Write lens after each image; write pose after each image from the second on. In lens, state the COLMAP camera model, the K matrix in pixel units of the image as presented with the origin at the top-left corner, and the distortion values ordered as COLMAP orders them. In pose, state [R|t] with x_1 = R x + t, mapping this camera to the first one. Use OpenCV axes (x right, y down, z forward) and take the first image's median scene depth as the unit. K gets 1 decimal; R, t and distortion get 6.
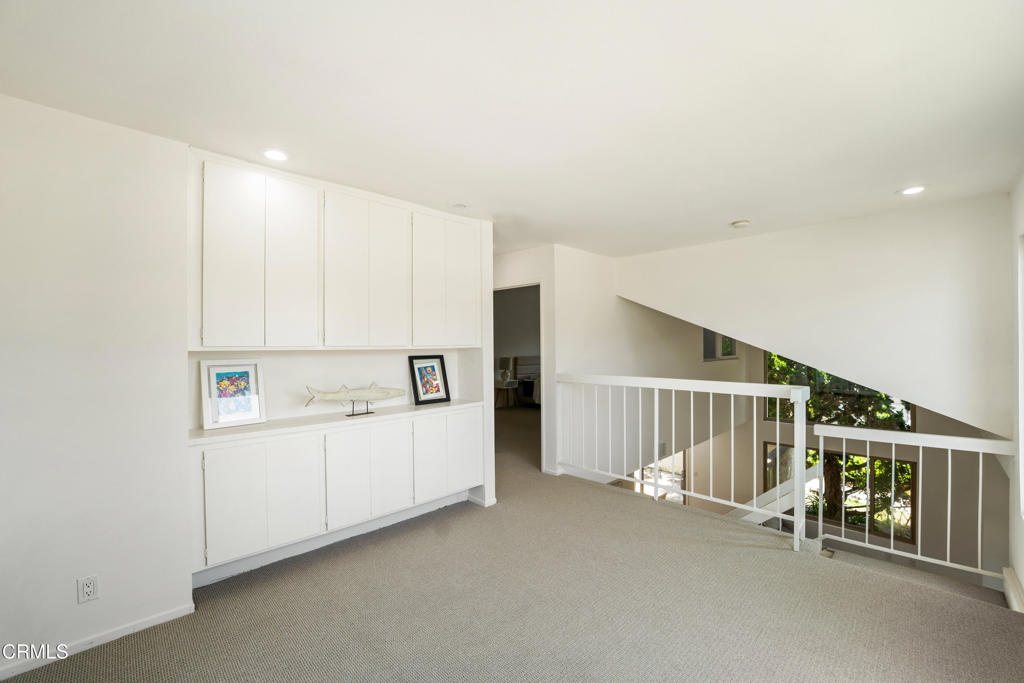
lens RADIAL K [[416.2, 0, 512.1], [0, 416.2, 343.7], [0, 0, 1]] dist [-0.032342, 0.005118]
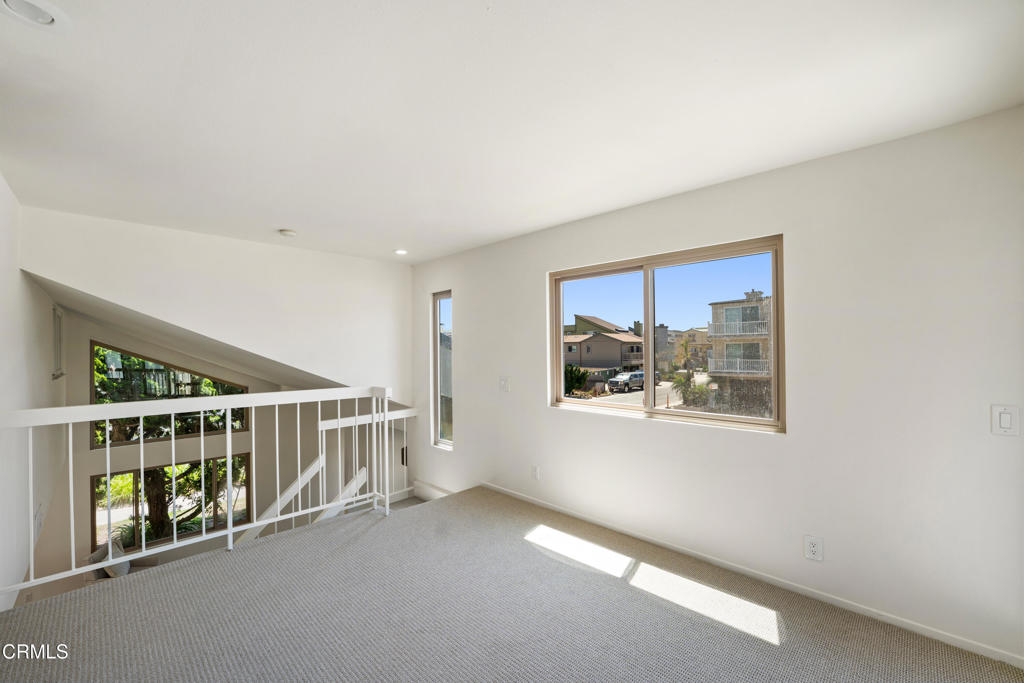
lens RADIAL K [[410.8, 0, 513.9], [0, 410.8, 345.9], [0, 0, 1]] dist [-0.030237, 0.005153]
pose [[-0.045739, 0.002855, 0.998949, -0.256278], [0.011992, 0.999925, -0.002308, -0.005074], [-0.998881, 0.011874, -0.045769, 0.280466]]
